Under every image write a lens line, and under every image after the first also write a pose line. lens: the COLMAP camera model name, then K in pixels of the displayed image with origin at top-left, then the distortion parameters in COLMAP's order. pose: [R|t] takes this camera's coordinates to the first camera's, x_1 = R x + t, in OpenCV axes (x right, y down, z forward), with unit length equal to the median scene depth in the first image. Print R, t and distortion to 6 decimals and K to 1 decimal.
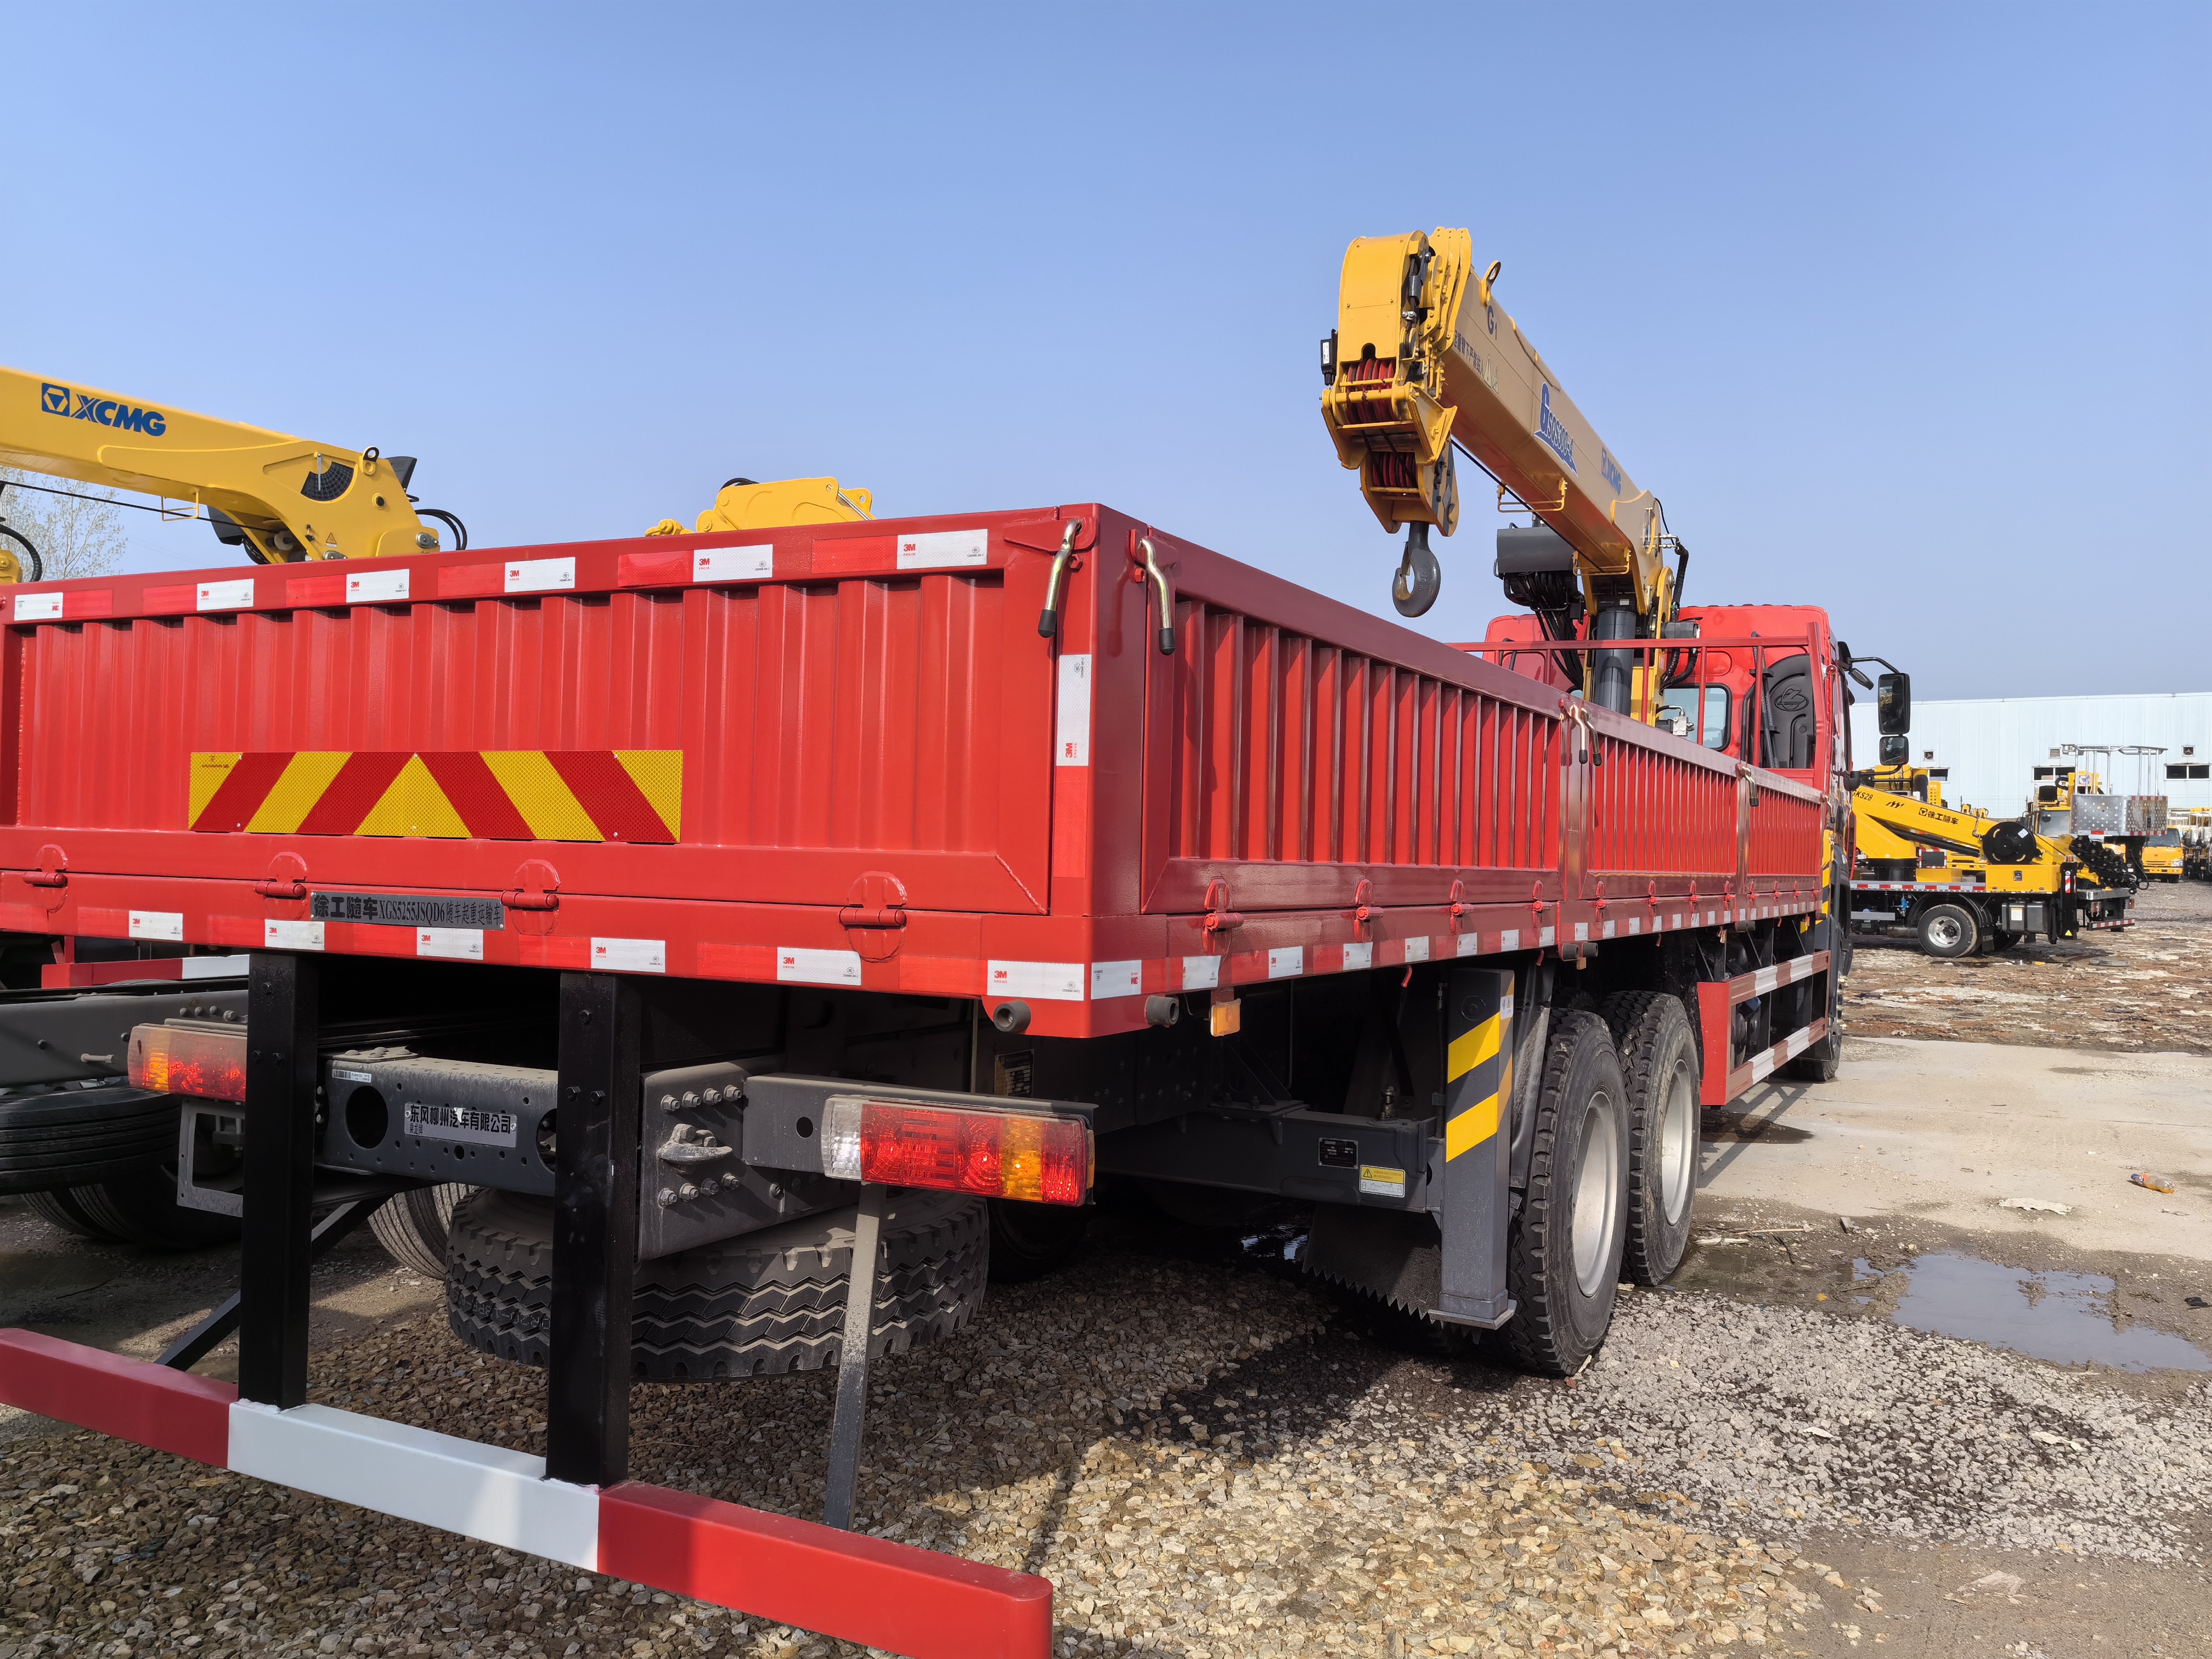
lens RADIAL K [[1737.8, 0, 1106.0], [0, 1737.8, 829.5], [0, 0, 1]] dist [0.066348, -0.072571]
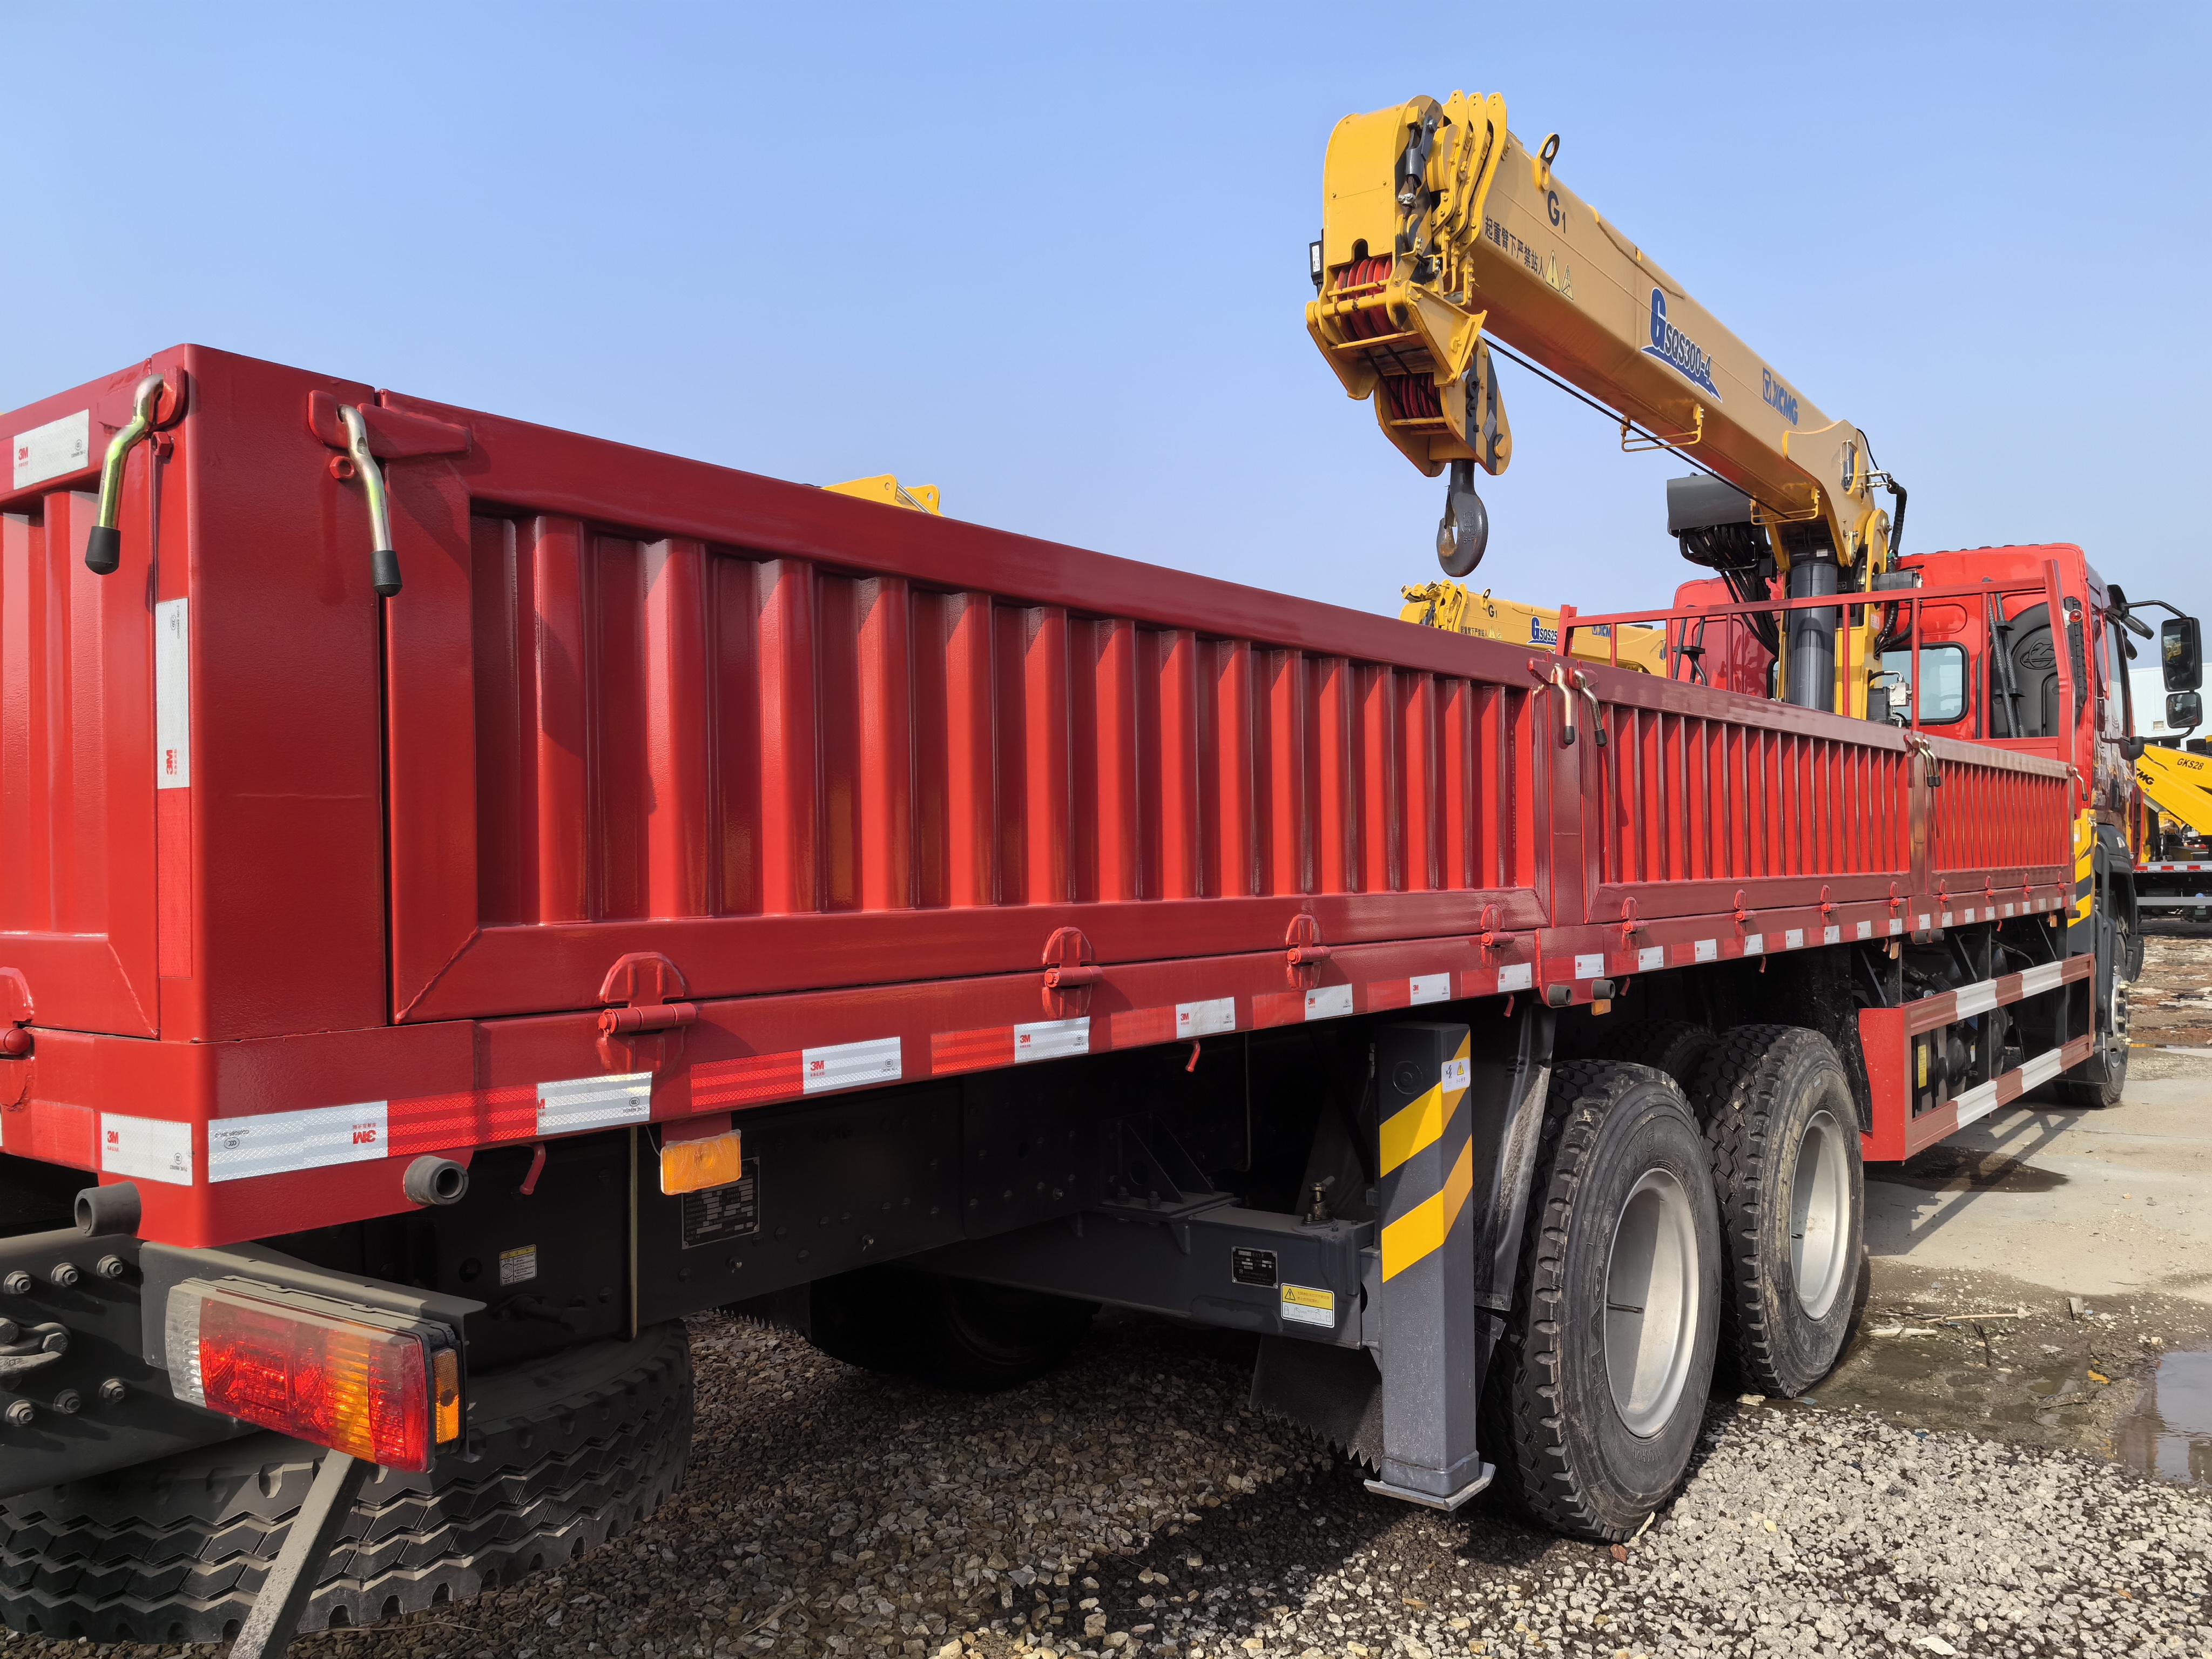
lens RADIAL K [[1735.9, 0, 1109.2], [0, 1735.9, 852.5], [0, 0, 1]] dist [0.074389, -0.093053]
pose [[0.986355, -0.041488, -0.159319, 0.170714], [0.042360, 0.999100, 0.002078, -0.000955], [0.159089, -0.008798, 0.987225, 0.198772]]
